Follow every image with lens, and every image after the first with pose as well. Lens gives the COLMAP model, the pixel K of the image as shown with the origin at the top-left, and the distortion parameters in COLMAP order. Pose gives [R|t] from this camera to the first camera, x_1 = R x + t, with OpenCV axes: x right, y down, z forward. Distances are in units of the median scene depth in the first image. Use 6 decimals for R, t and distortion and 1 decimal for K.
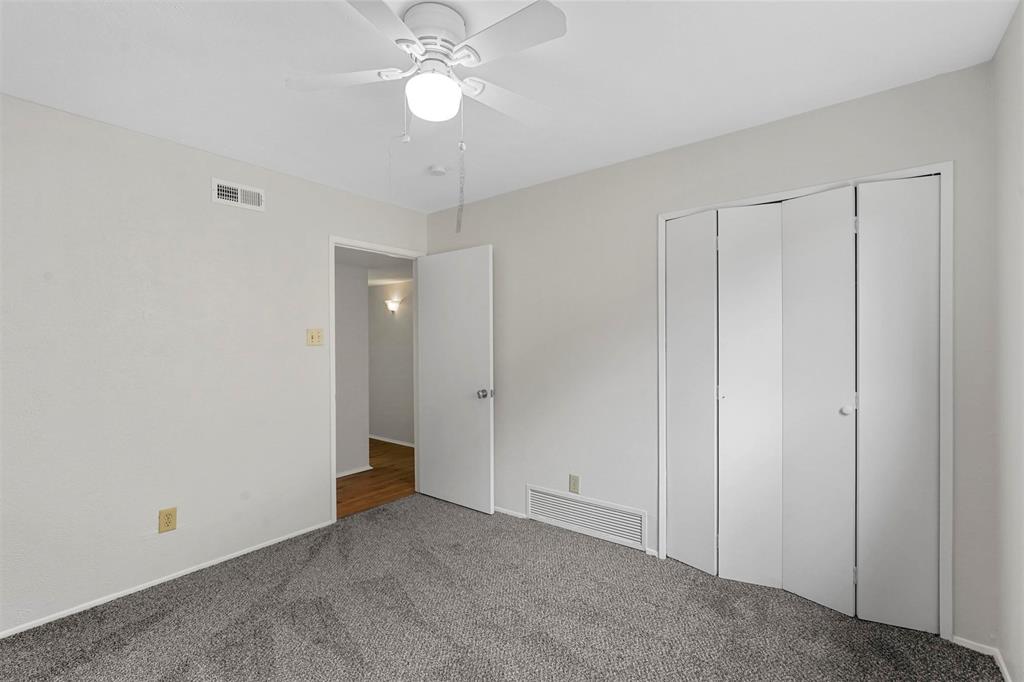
lens RADIAL K [[455.5, 0, 513.0], [0, 455.5, 344.3], [0, 0, 1]] dist [-0.027380, 0.012775]
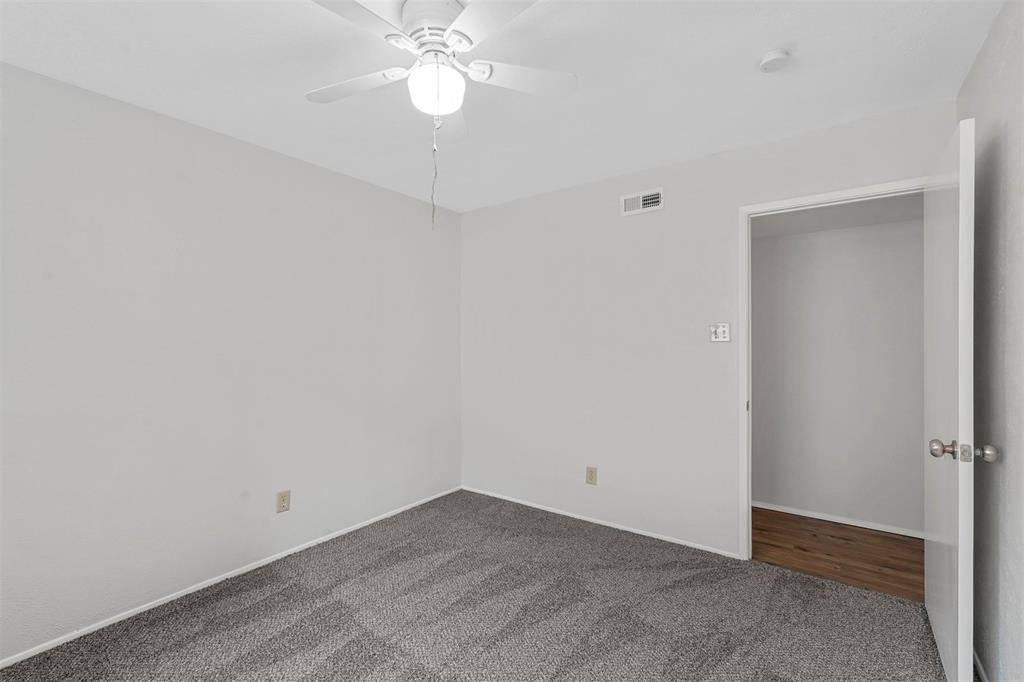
lens RADIAL K [[455.5, 0, 513.0], [0, 455.5, 344.3], [0, 0, 1]] dist [-0.027380, 0.012775]
pose [[0.016475, 0.015793, -0.999740, 0.473943], [-0.000419, 0.999875, 0.015789, -0.007432], [0.999864, 0.000159, 0.016480, 0.671708]]
